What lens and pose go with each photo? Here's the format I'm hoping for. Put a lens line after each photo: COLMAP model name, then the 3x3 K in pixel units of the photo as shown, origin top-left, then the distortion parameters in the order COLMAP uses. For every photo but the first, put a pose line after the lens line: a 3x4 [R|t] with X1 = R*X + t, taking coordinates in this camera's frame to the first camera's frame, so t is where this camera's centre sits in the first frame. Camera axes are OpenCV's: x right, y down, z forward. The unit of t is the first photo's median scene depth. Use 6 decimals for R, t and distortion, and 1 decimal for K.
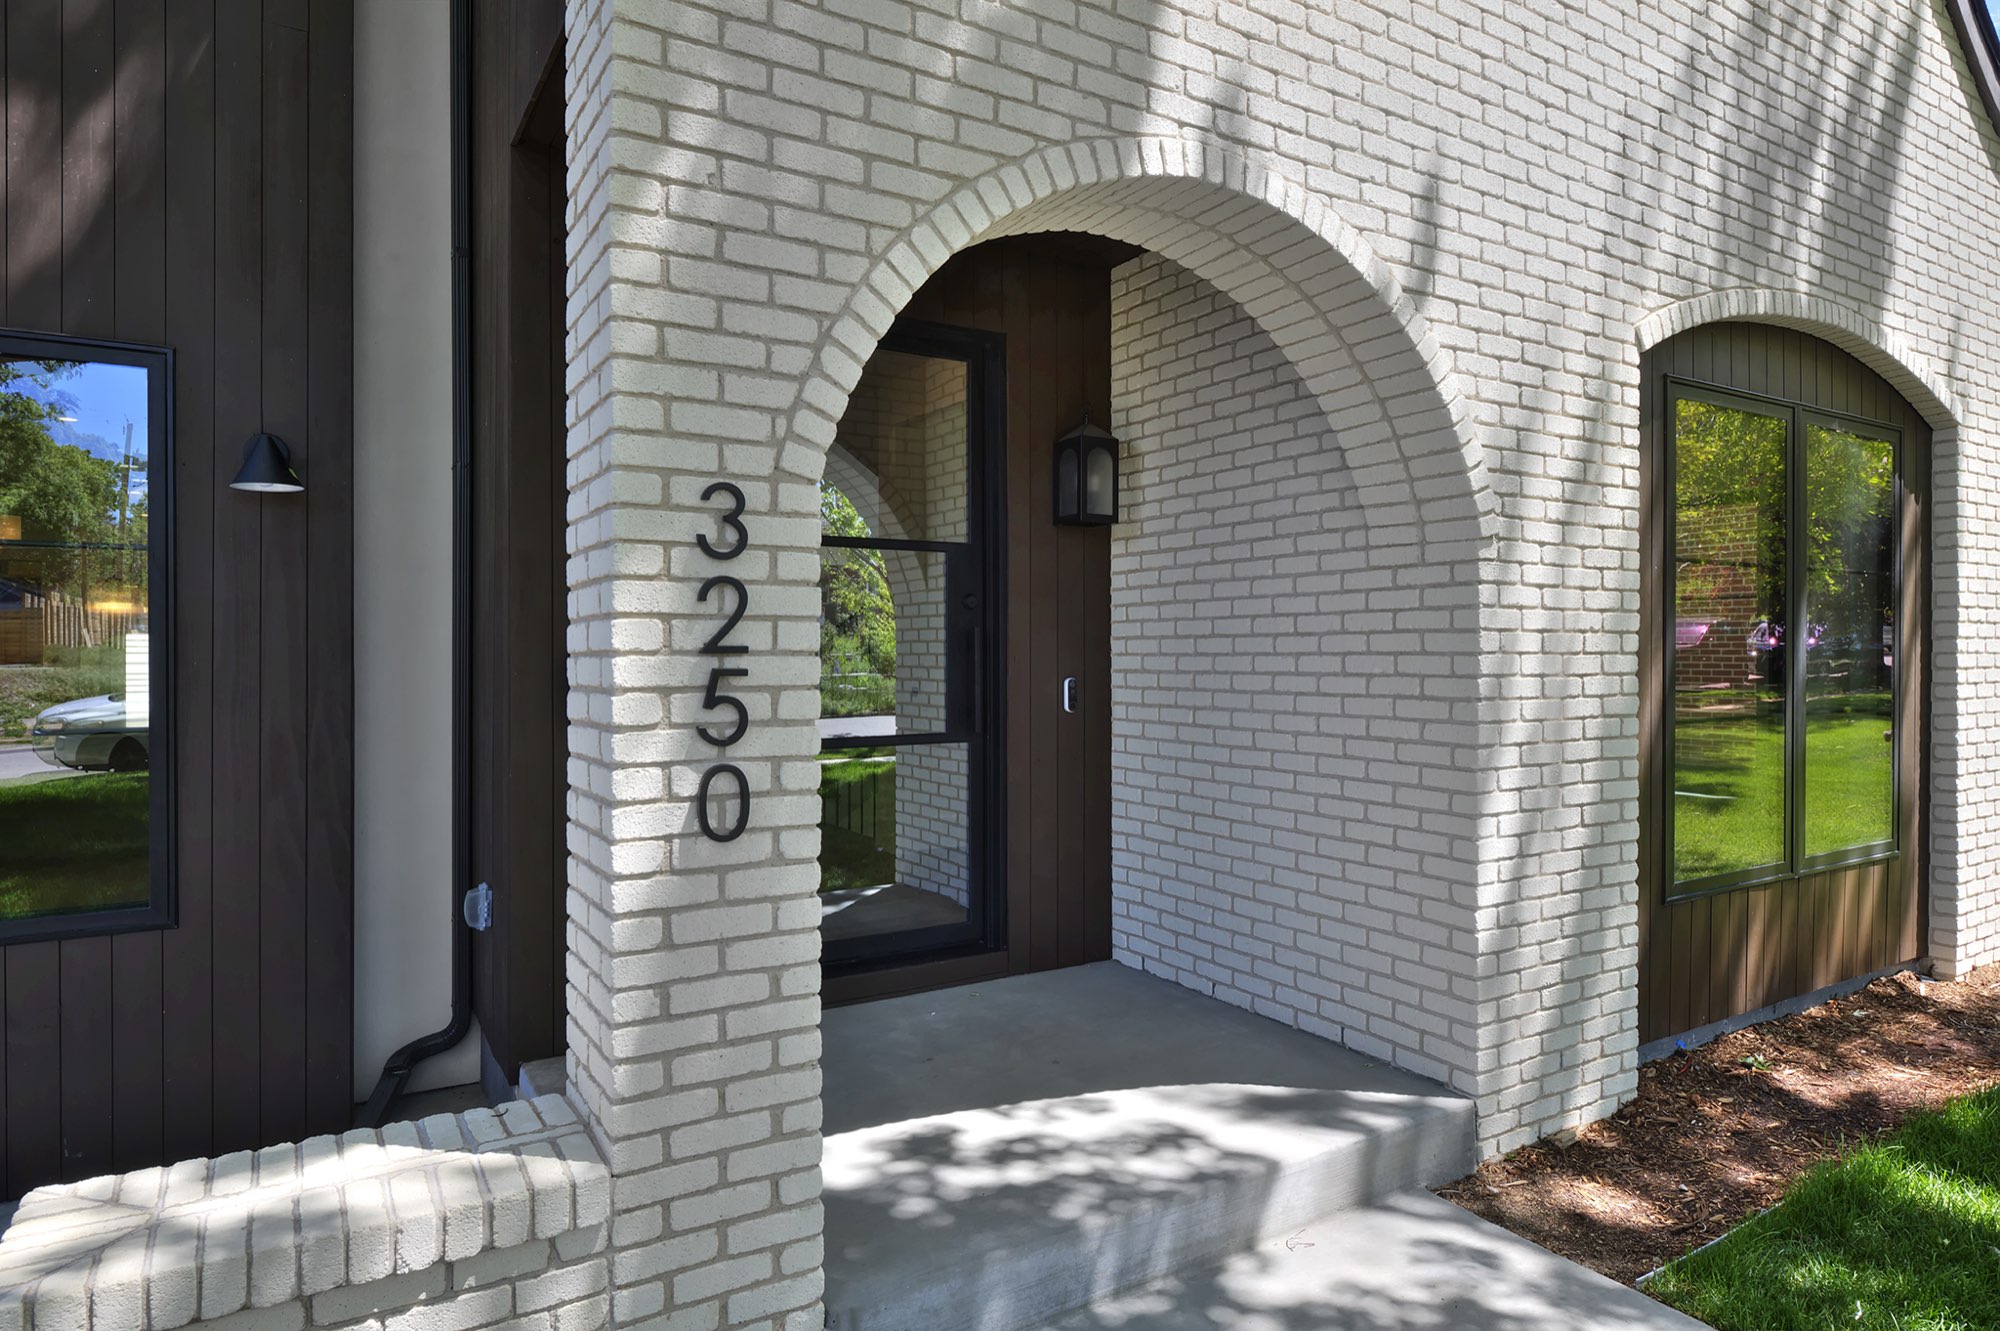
lens RADIAL K [[1164.2, 0, 1008.6], [0, 1164.2, 665.8], [0, 0, 1]] dist [-0.004739, -0.001453]
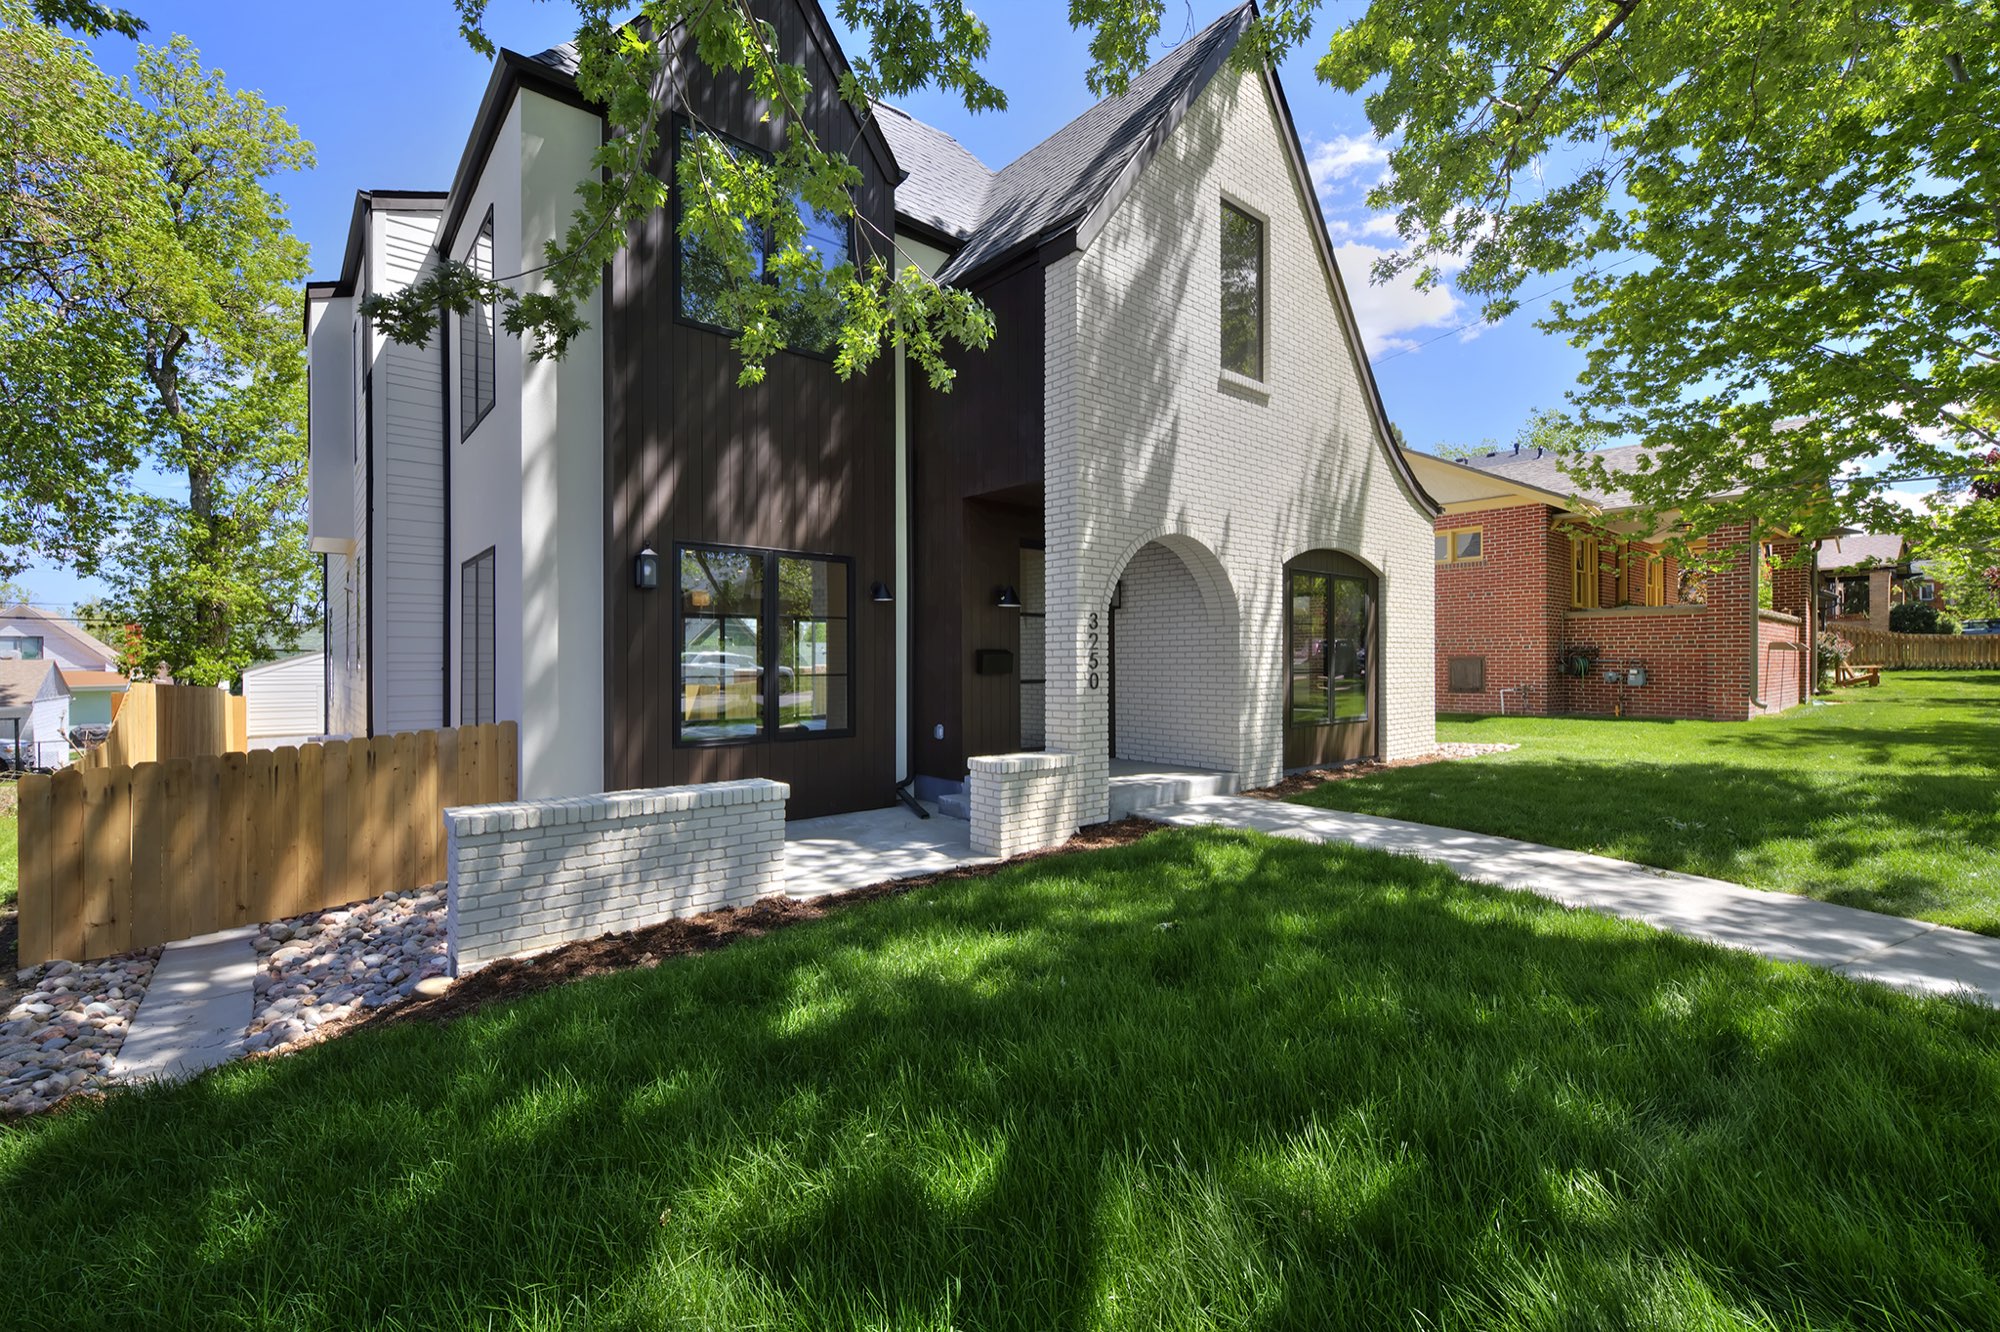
lens RADIAL K [[873.3, 0, 1000.0], [0, 873.3, 666.0], [0, 0, 1]] dist [-0.000519, -0.000012]
pose [[0.989138, 0.002214, 0.146975, -0.746305], [-0.000935, 0.999961, -0.008773, 0.058072], [-0.146989, 0.008540, 0.989101, -1.603487]]
